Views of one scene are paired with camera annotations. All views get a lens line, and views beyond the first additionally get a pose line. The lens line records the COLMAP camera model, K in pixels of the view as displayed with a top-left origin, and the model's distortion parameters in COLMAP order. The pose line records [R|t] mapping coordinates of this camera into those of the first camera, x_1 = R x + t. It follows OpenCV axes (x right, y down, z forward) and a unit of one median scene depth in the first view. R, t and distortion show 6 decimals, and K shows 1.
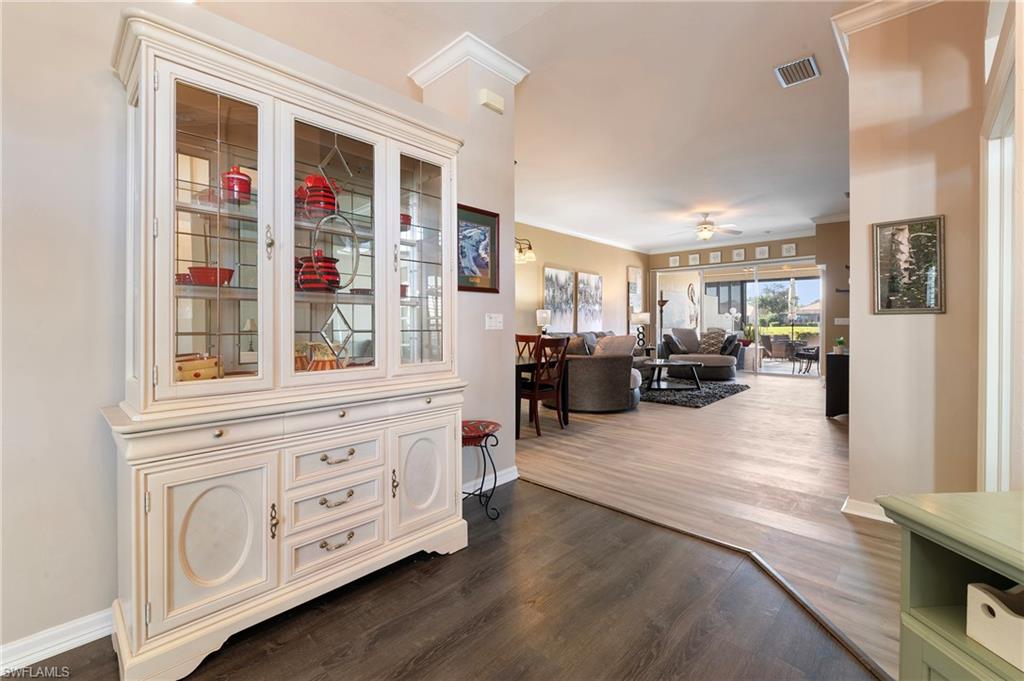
lens RADIAL K [[427.4, 0, 531.4], [0, 427.4, 320.7], [0, 0, 1]] dist [0.000491, 0.000054]
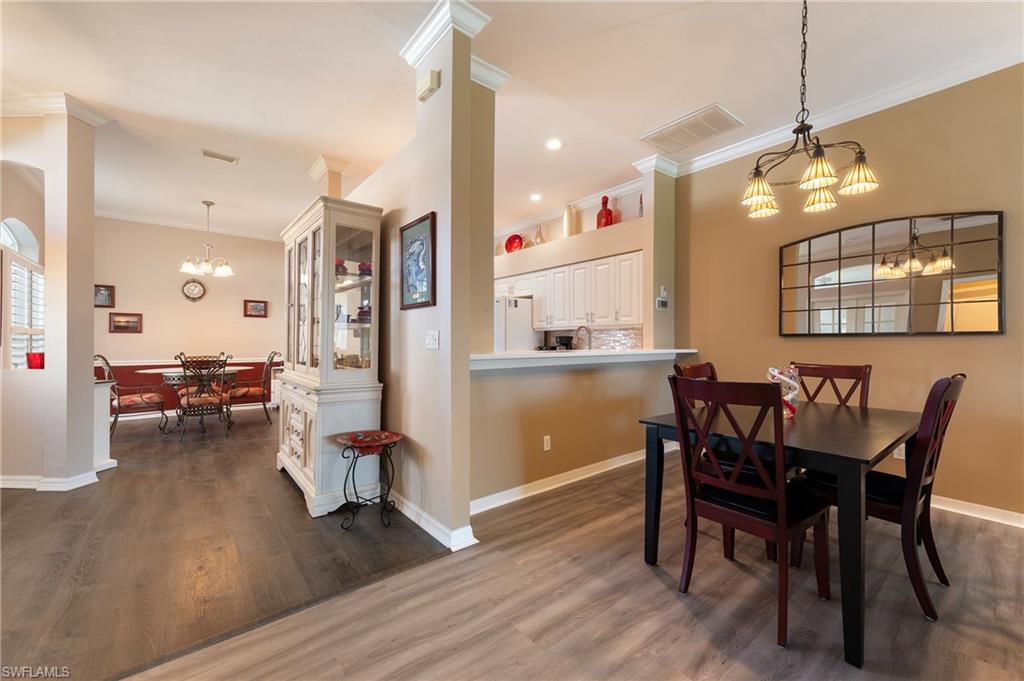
lens RADIAL K [[408.7, 0, 521.6], [0, 408.7, 339.3], [0, 0, 1]] dist [0.025670, 0.000172]
pose [[-0.149359, 0.000293, -0.988783, 0.228343], [0.002278, 0.999997, -0.000048, 0.000794], [0.988780, -0.002260, -0.149360, 0.424804]]
